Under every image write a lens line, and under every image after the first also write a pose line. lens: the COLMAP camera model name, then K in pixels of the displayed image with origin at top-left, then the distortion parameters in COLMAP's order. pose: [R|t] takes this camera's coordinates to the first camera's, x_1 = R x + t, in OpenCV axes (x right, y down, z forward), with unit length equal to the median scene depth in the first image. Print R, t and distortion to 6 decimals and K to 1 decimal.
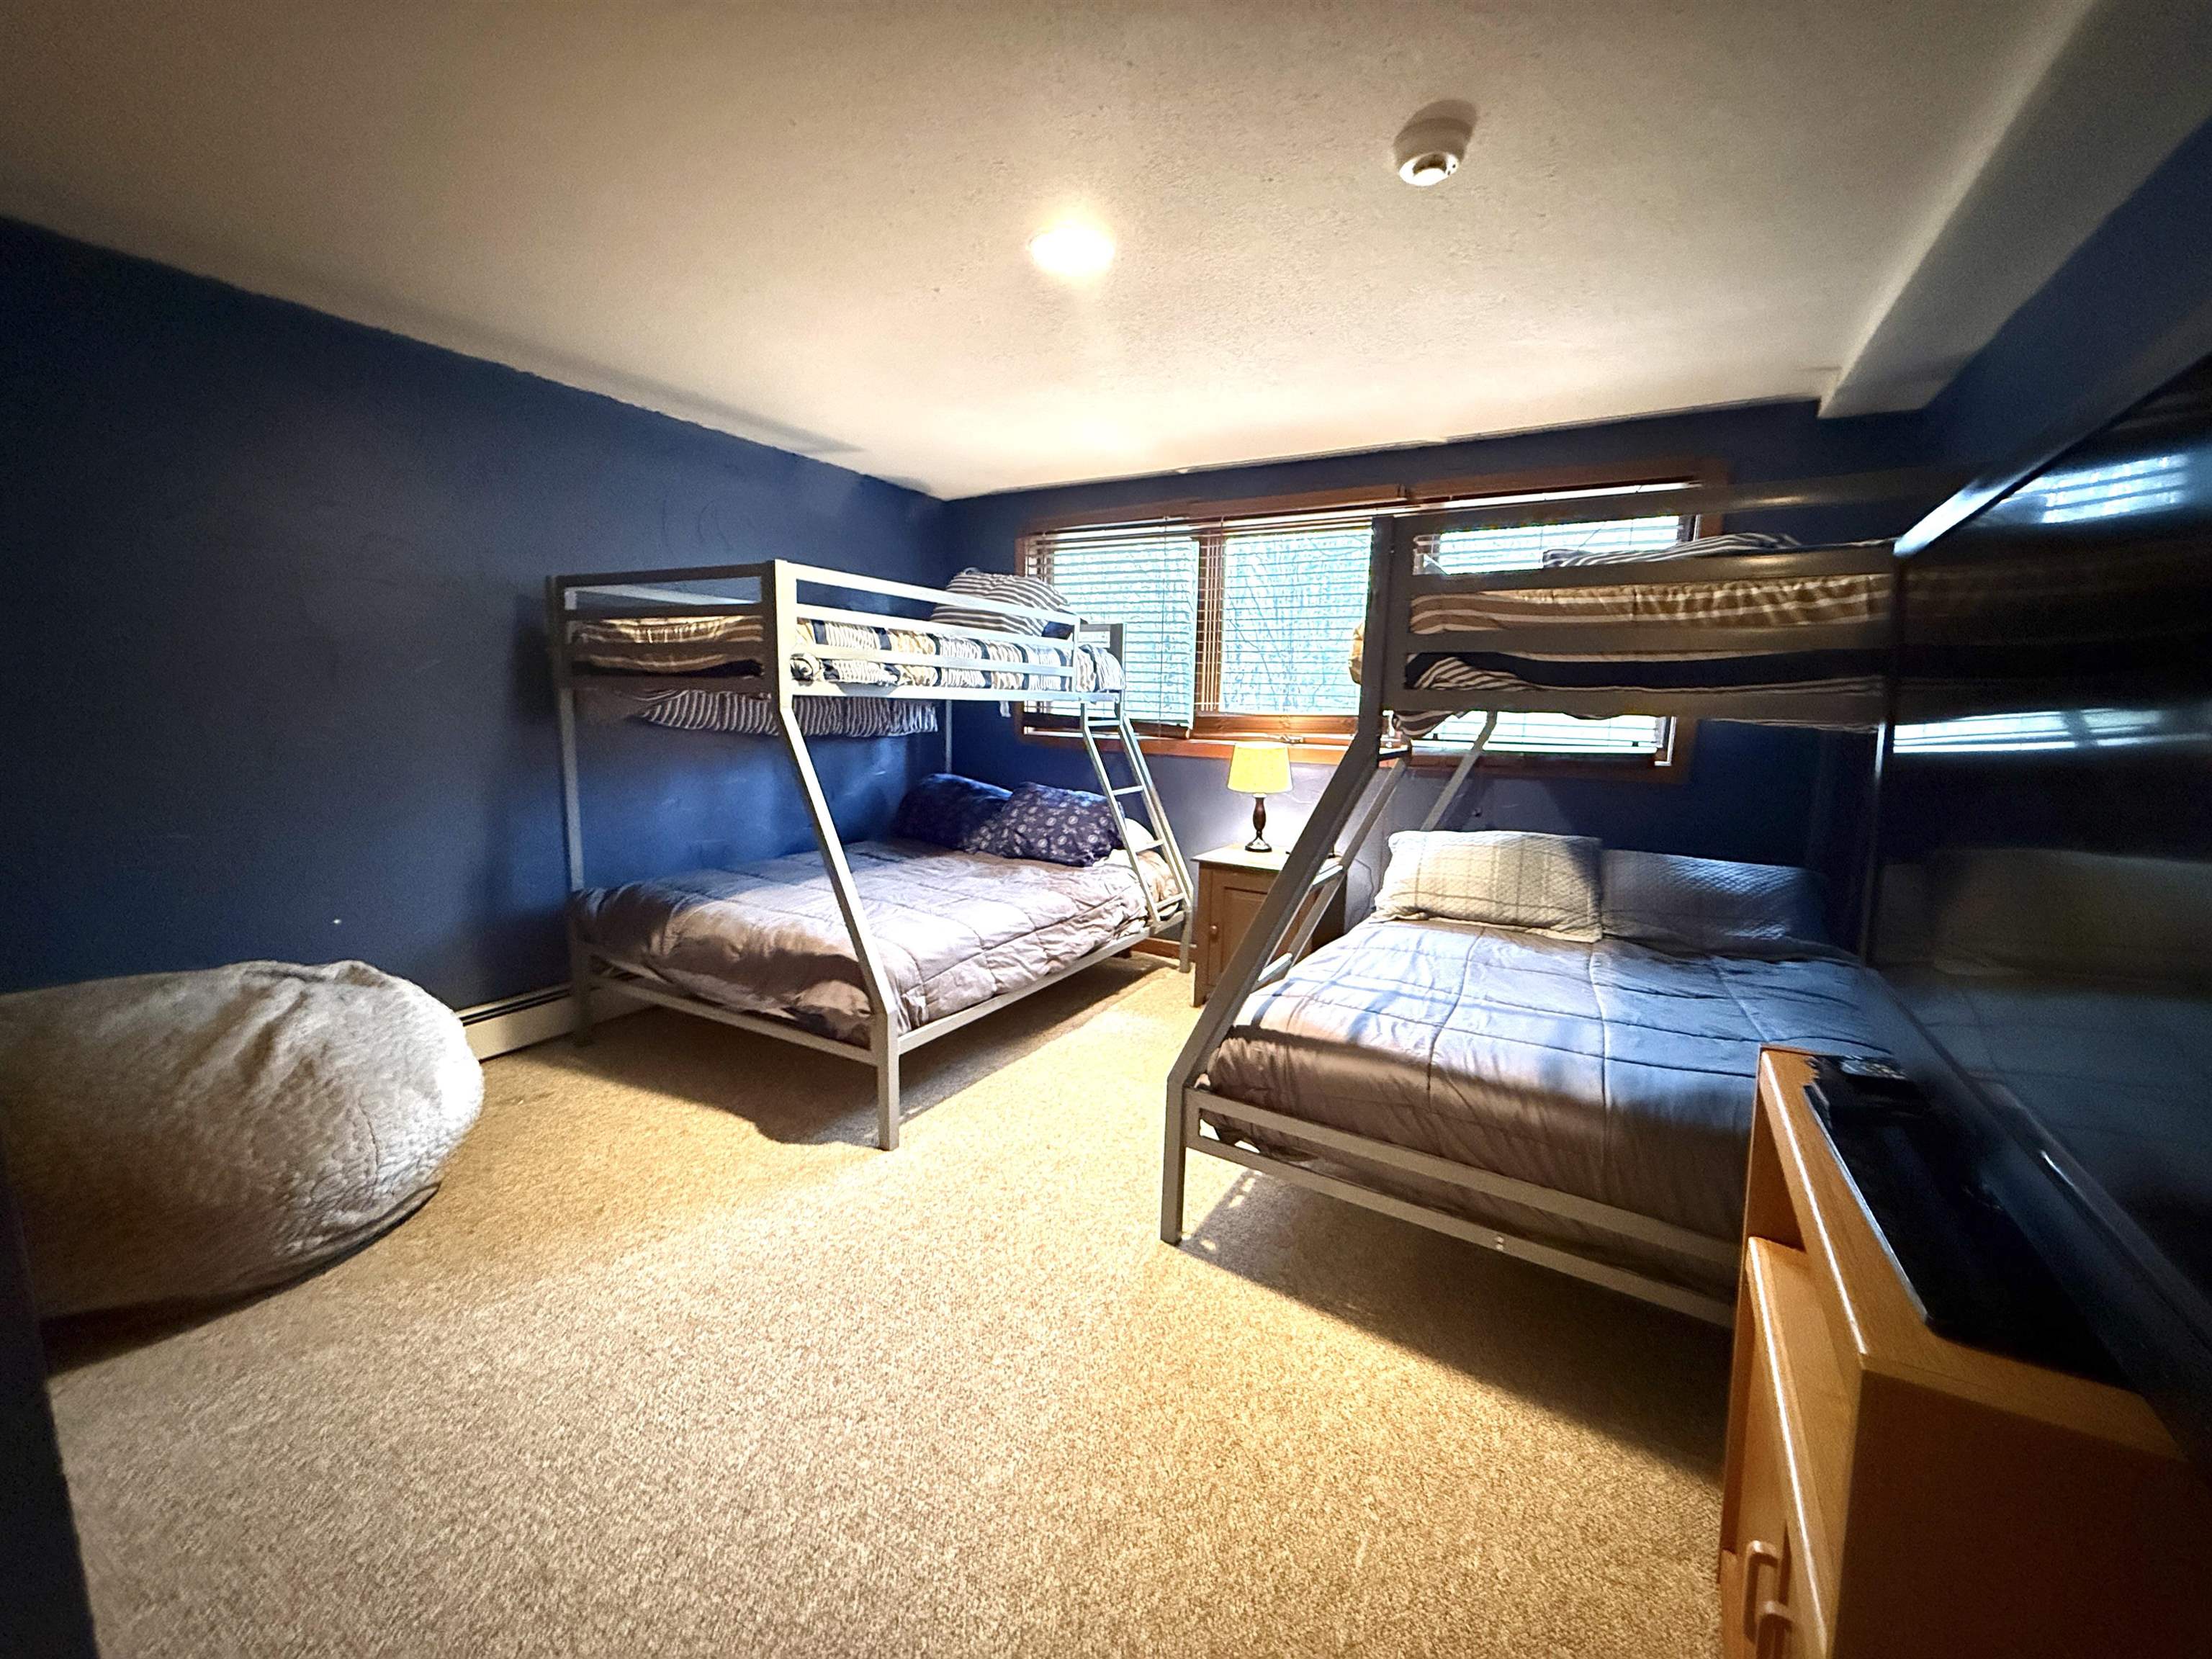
lens RADIAL K [[878.3, 0, 1111.6], [0, 878.3, 822.1], [0, 0, 1]] dist [0.002831, -0.000110]
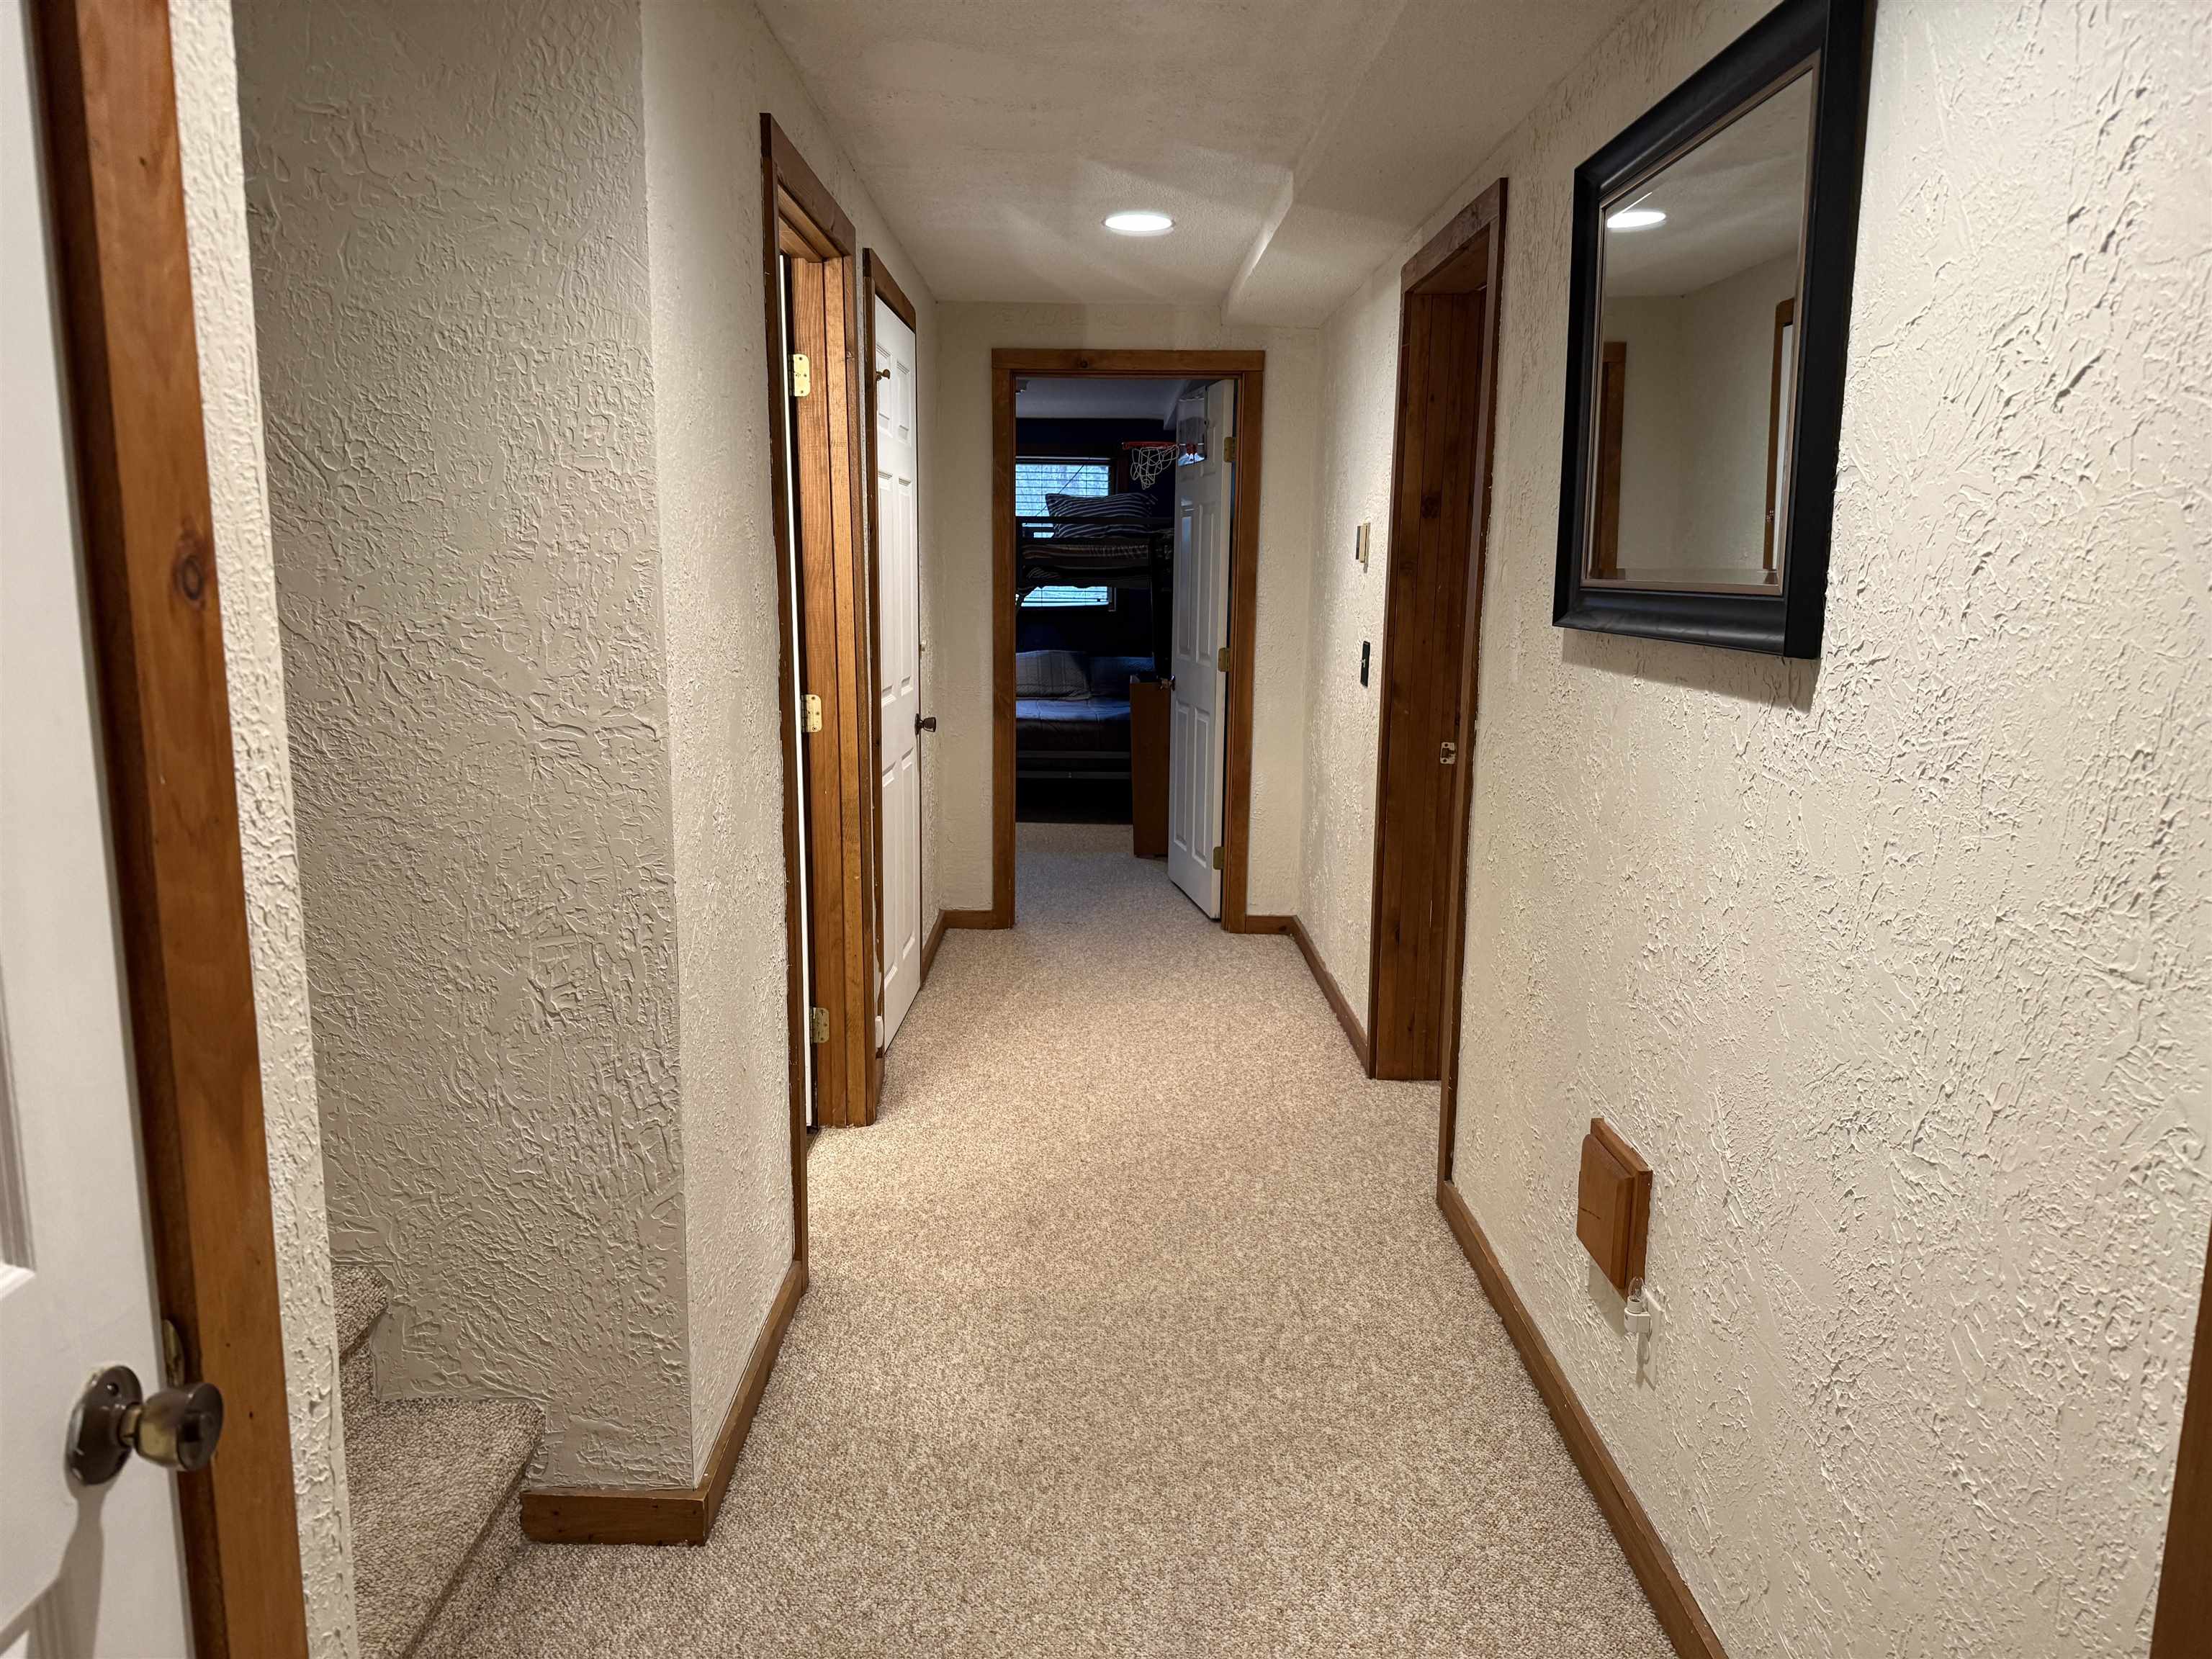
lens RADIAL K [[1566.1, 0, 1105.2], [0, 1566.1, 831.8], [0, 0, 1]] dist [-0.000267, -0.000001]
pose [[0.858647, -0.088119, 0.504936, -1.269210], [0.072725, 0.996090, 0.050163, 0.262227], [-0.507382, -0.006351, 0.861698, -2.135334]]
